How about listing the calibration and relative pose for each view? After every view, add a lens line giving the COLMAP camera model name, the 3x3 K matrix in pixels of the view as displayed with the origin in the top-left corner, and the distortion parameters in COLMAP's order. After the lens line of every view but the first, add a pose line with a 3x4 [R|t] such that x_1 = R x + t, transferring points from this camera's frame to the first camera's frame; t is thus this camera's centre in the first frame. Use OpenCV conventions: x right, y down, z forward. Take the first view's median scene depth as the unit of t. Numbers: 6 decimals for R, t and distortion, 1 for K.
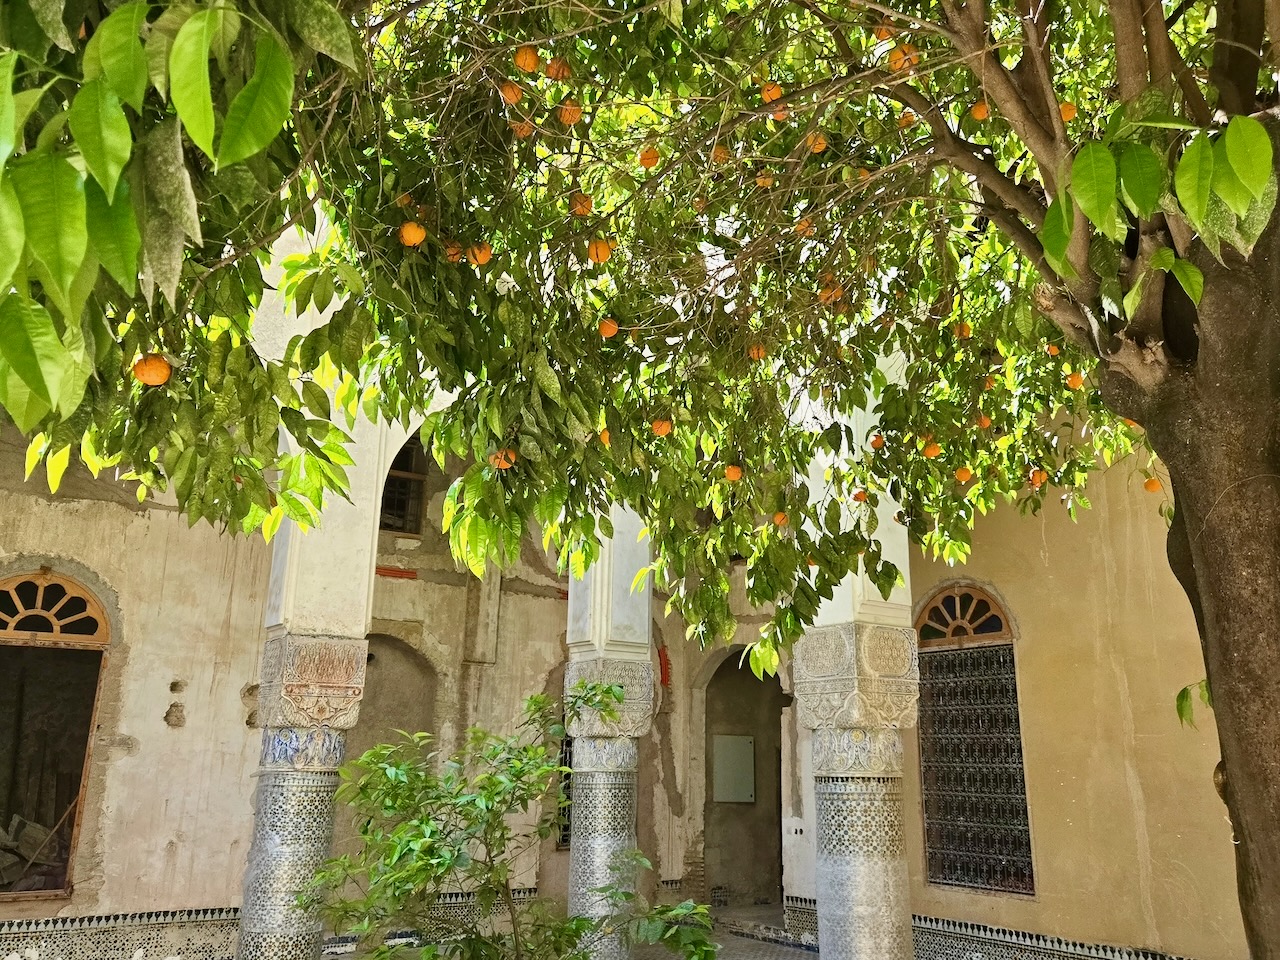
lens RADIAL K [[1150.7, 0, 639.1], [0, 1150.7, 457.7], [0, 0, 1]] dist [0.084541, -0.077040]
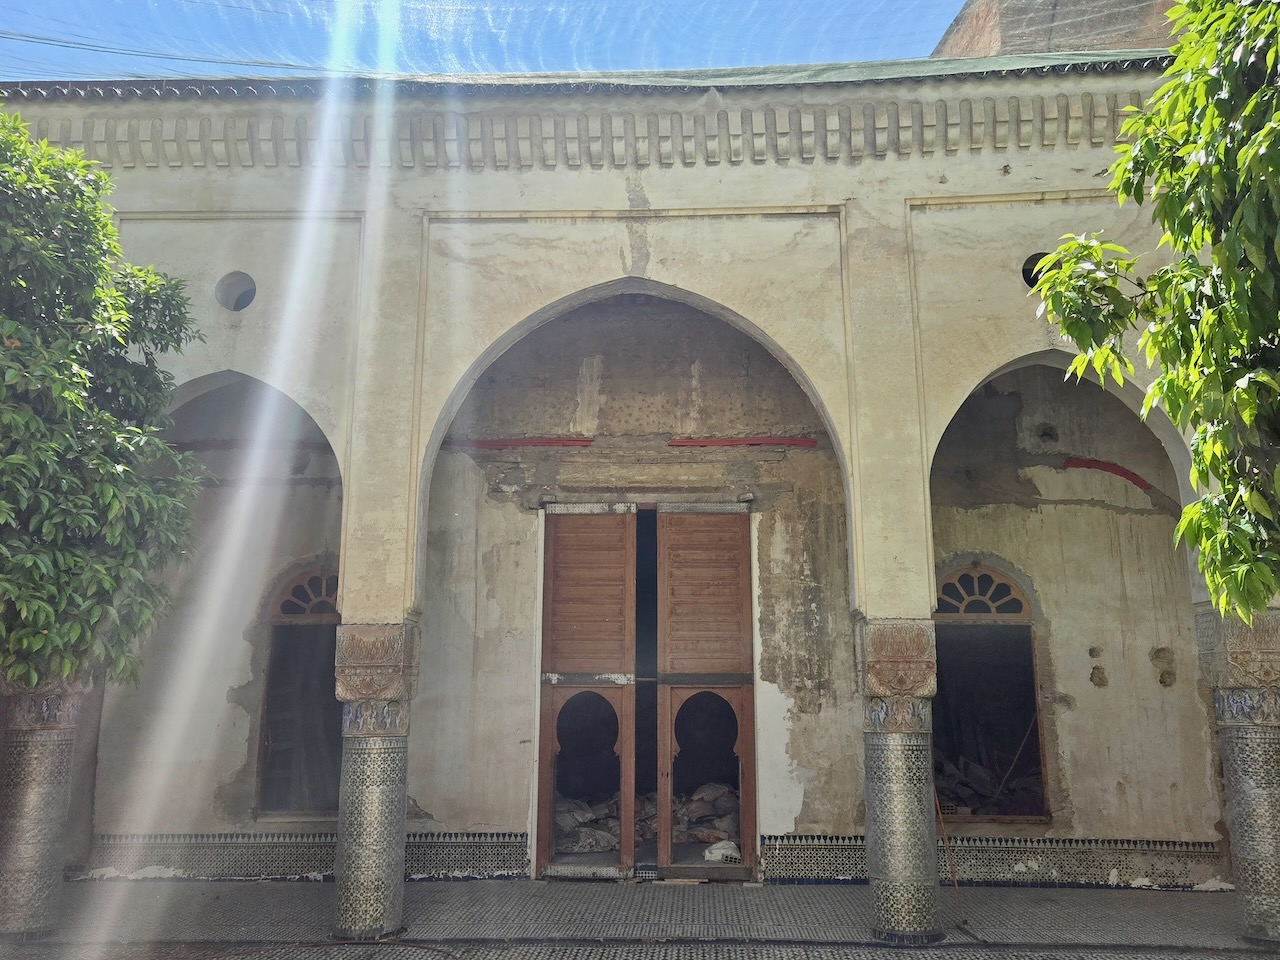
lens RADIAL K [[1150.7, 0, 639.1], [0, 1150.7, 457.7], [0, 0, 1]] dist [0.084541, -0.077040]
pose [[0.799140, -0.139492, -0.584737, -0.051078], [0.163231, 0.986512, -0.012255, -0.062087], [0.578560, -0.085653, 0.811130, -0.217467]]
